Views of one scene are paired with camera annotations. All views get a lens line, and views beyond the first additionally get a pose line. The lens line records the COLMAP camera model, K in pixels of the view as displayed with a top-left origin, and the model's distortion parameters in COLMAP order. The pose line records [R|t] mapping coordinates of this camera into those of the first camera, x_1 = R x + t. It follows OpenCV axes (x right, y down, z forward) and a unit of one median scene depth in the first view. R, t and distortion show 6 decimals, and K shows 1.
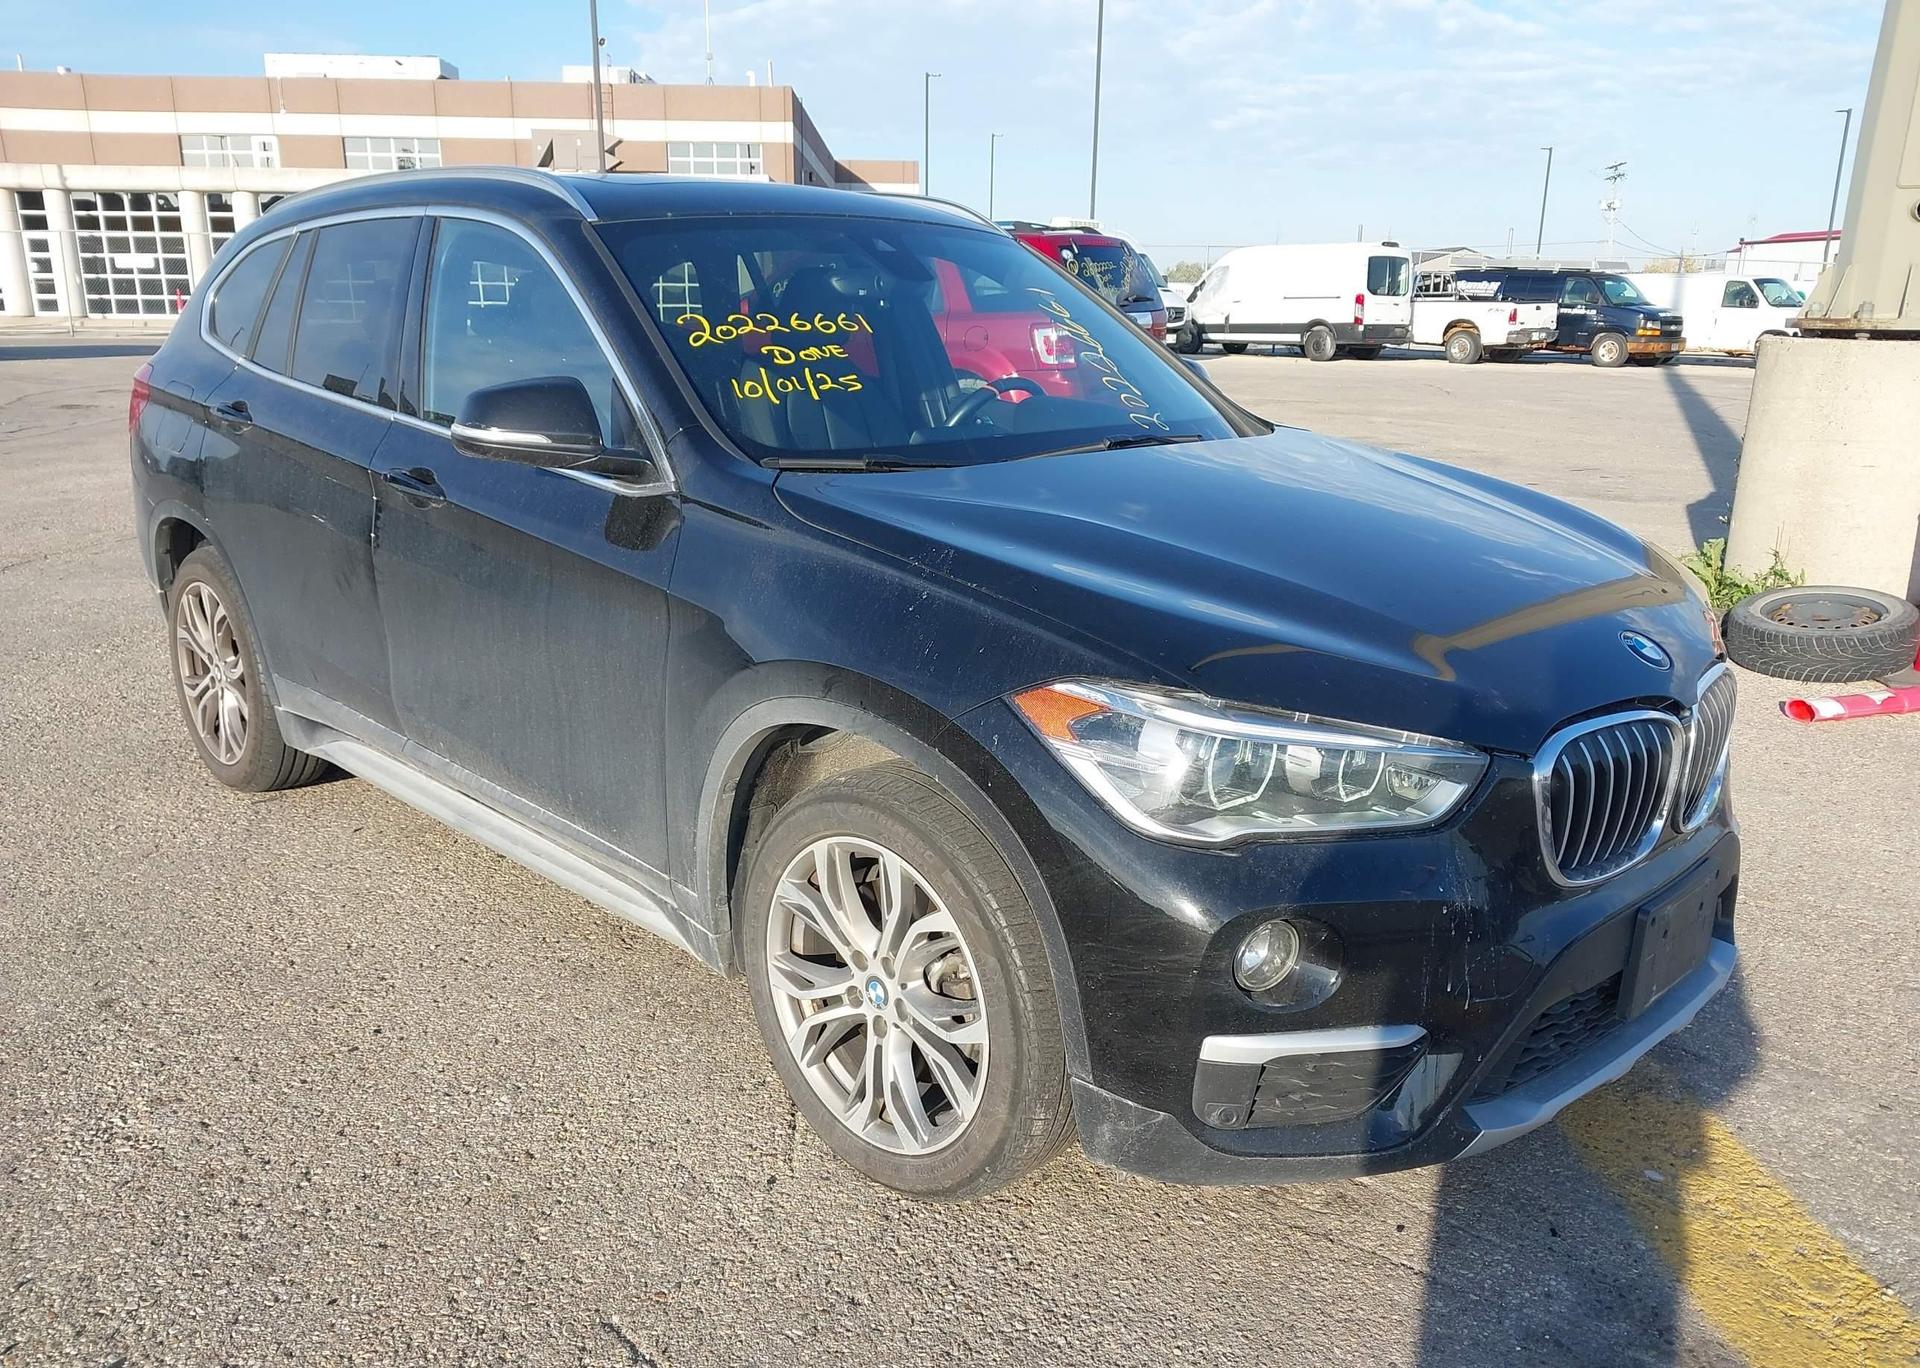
lens RADIAL K [[1546.2, 0, 956.4], [0, 1546.2, 732.3], [0, 0, 1]] dist [0.014141, -0.011825]
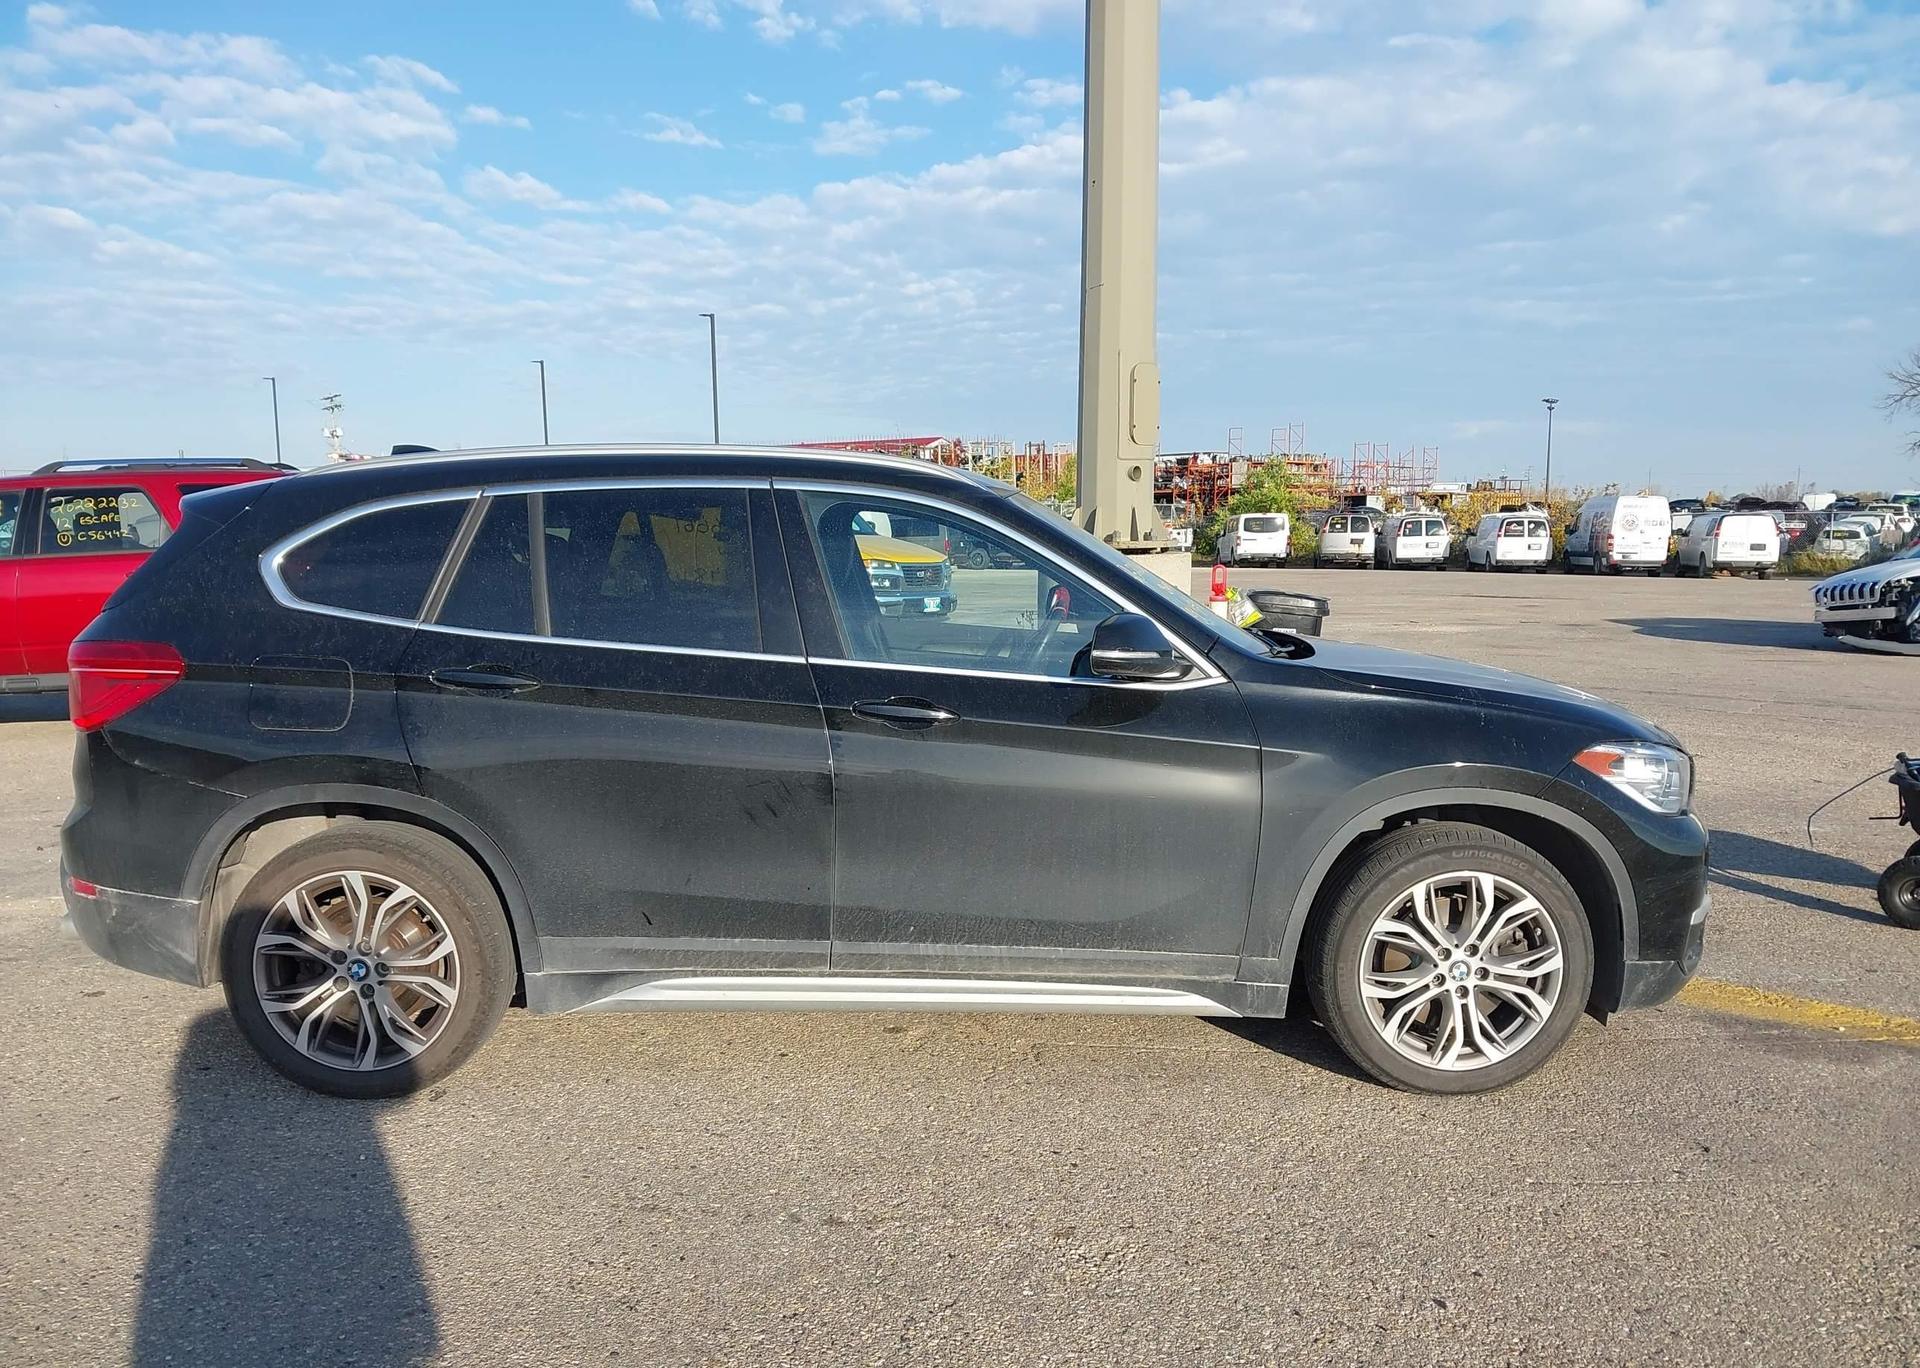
lens RADIAL K [[1546.2, 0, 949.6], [0, 1546.2, 721.0], [0, 0, 1]] dist [0.014141, -0.011825]
pose [[0.690002, -0.108682, 0.715602, -1.210550], [0.207778, 0.976793, -0.051995, -0.085948], [-0.693344, 0.184563, 0.696571, 0.164732]]
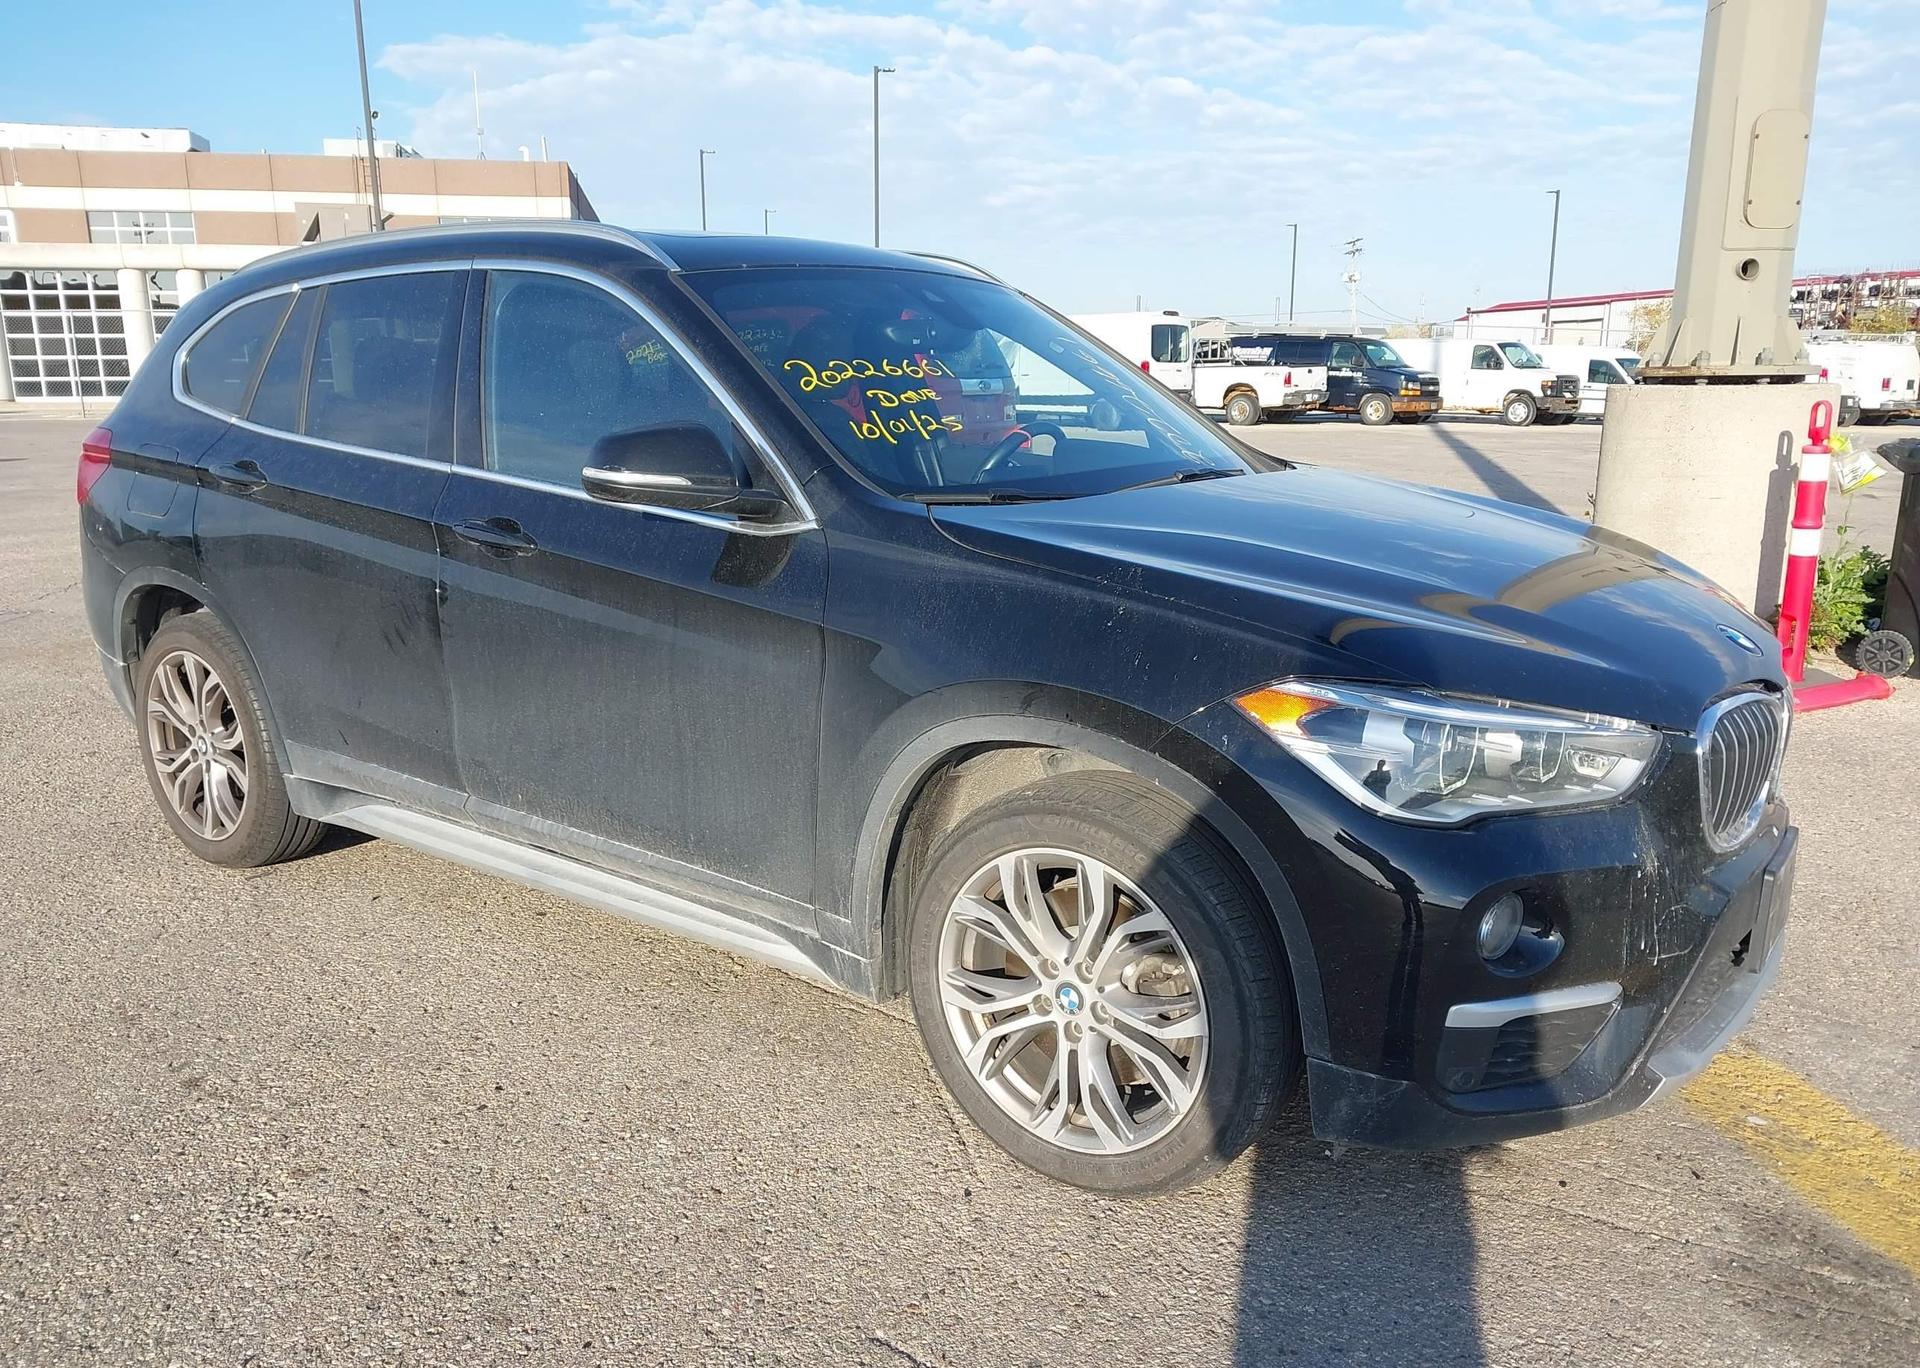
lens RADIAL K [[1546.2, 0, 959.2], [0, 1546.2, 720.0], [0, 0, 1]] dist [0.014141, -0.011825]
pose [[0.988989, -0.043891, 0.141329, -0.208354], [0.051051, 0.997568, -0.047444, 0.021863], [-0.138903, 0.054136, 0.988825, -0.018690]]
